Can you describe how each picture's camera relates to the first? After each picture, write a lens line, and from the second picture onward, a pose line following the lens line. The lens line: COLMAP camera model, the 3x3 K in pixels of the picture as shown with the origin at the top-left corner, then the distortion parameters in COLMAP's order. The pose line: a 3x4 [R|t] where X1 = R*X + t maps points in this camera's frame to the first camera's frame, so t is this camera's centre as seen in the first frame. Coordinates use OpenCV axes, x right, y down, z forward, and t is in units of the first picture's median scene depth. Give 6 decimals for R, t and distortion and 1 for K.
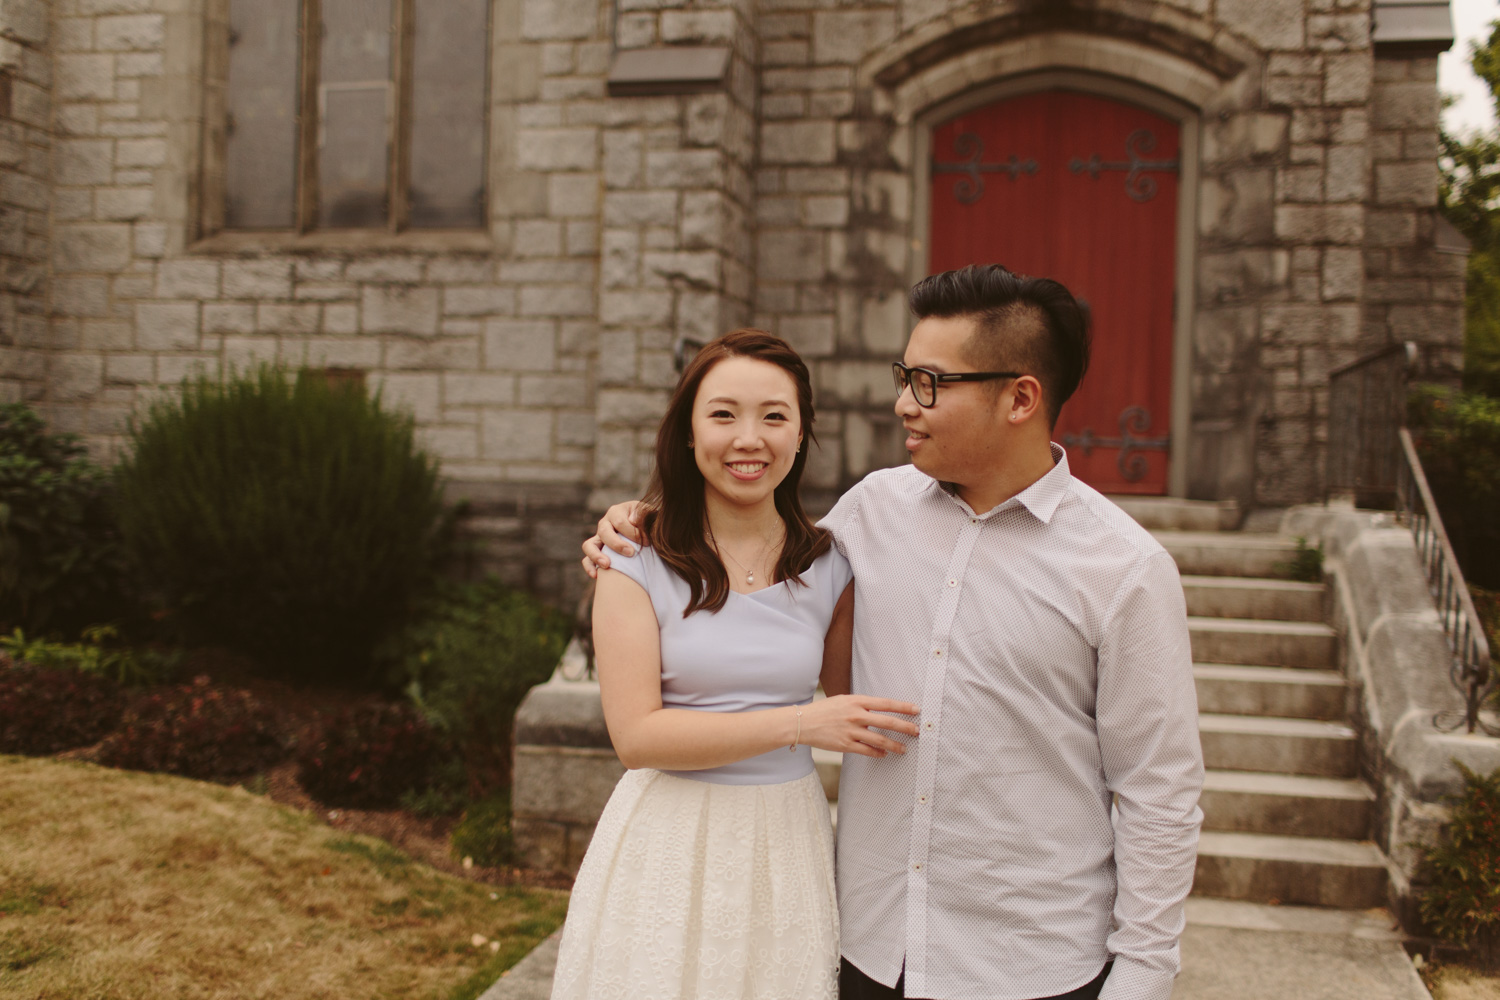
lens RADIAL K [[1504.7, 0, 747.8], [0, 1504.7, 491.4], [0, 0, 1]] dist [0.000580, -0.000016]
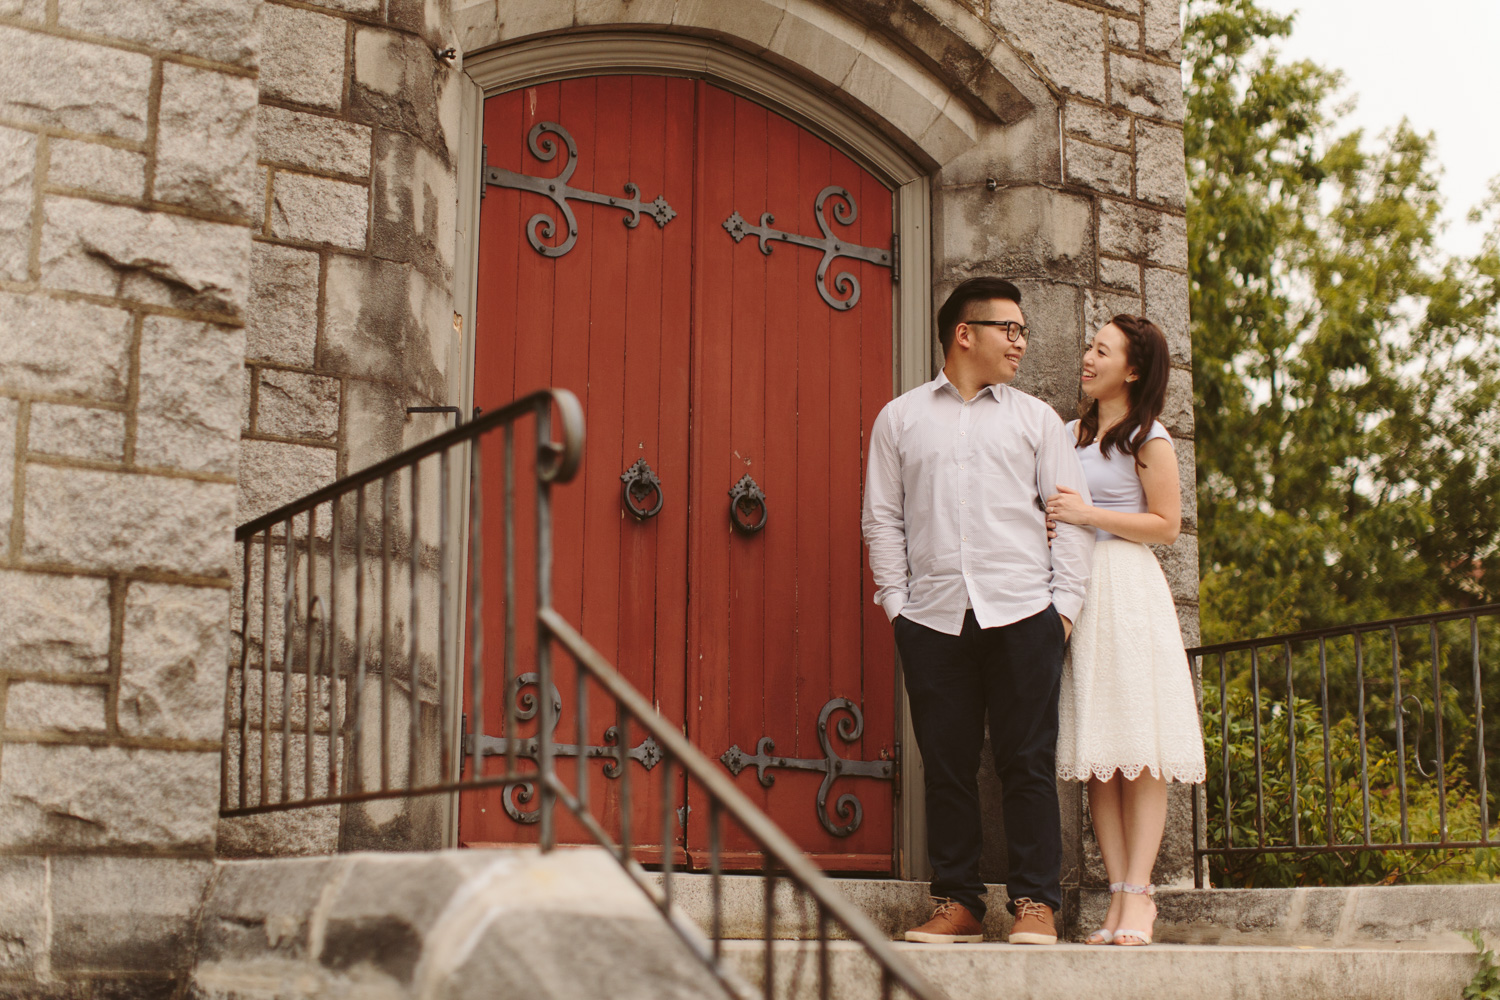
lens RADIAL K [[2145.8, 0, 742.8], [0, 2145.8, 488.2], [0, 0, 1]] dist [0.019869, -0.003882]
pose [[0.720108, 0.117068, 0.683914, -0.290713], [0.019714, 0.981814, -0.188818, 0.012324], [-0.693581, 0.149452, 0.704705, 0.518125]]
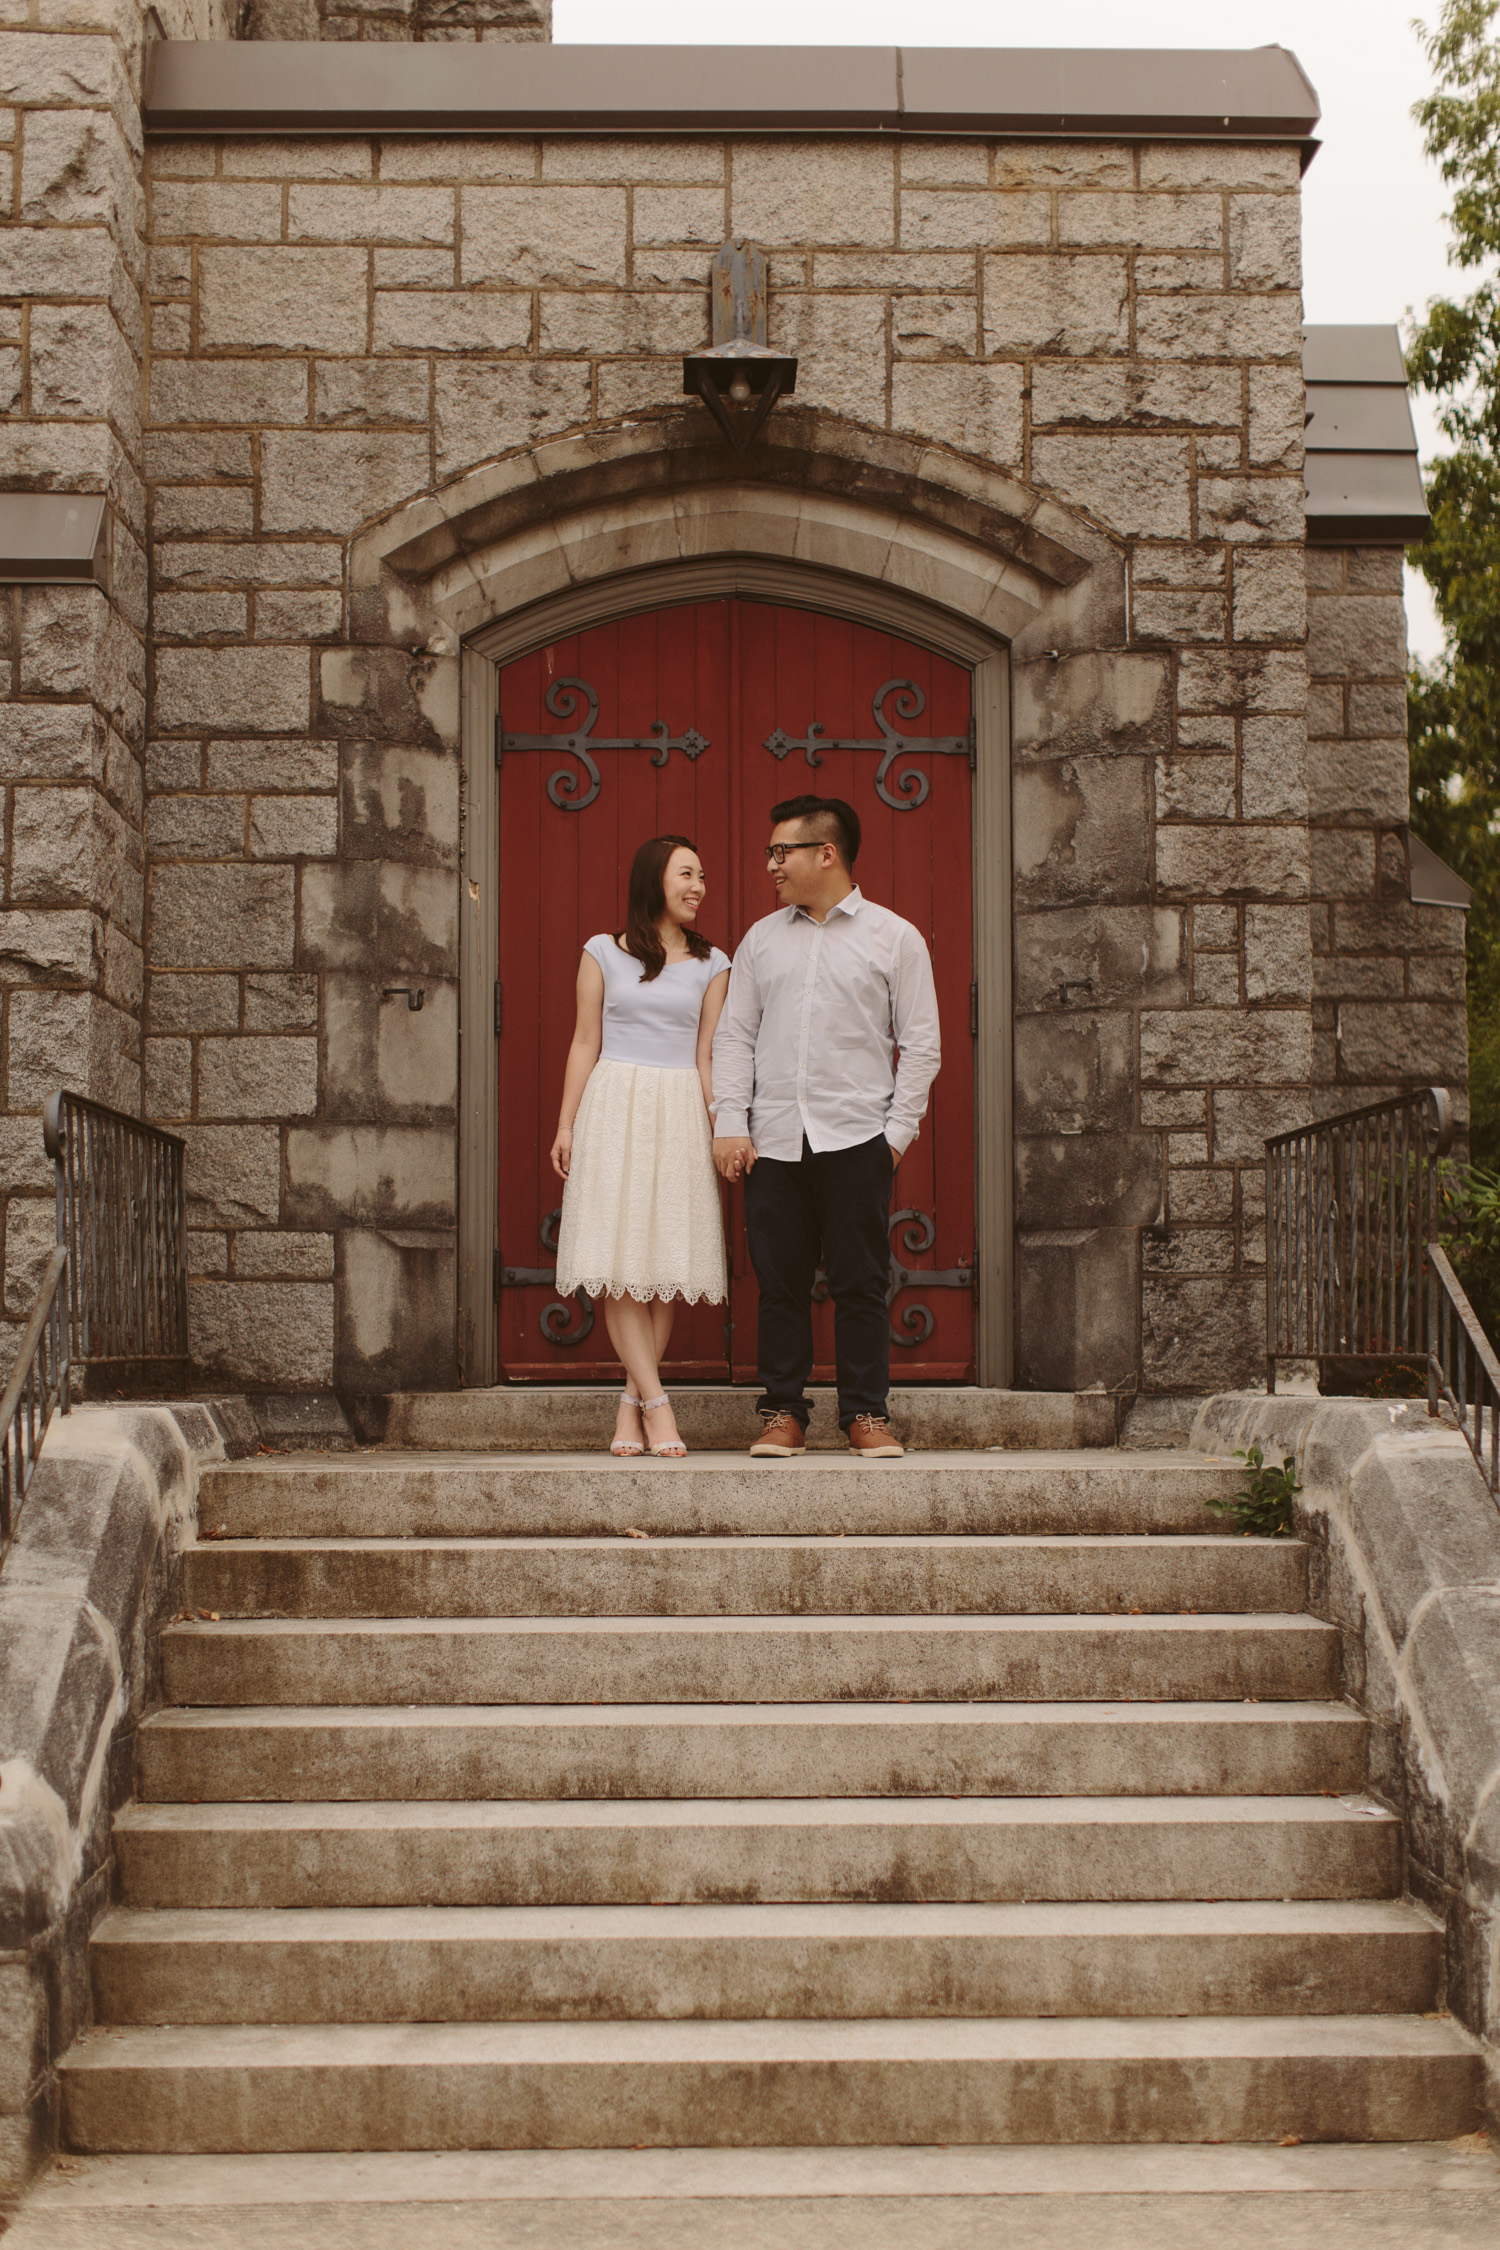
lens RADIAL K [[3218.7, 0, 721.7], [0, 3218.7, 1116.1], [0, 0, 1]] dist [0.019869, -0.003882]
pose [[0.970374, -0.013102, 0.241252, -0.072806], [0.032902, 0.996393, -0.078226, -0.003616], [-0.239357, 0.083846, 0.967305, -0.055054]]
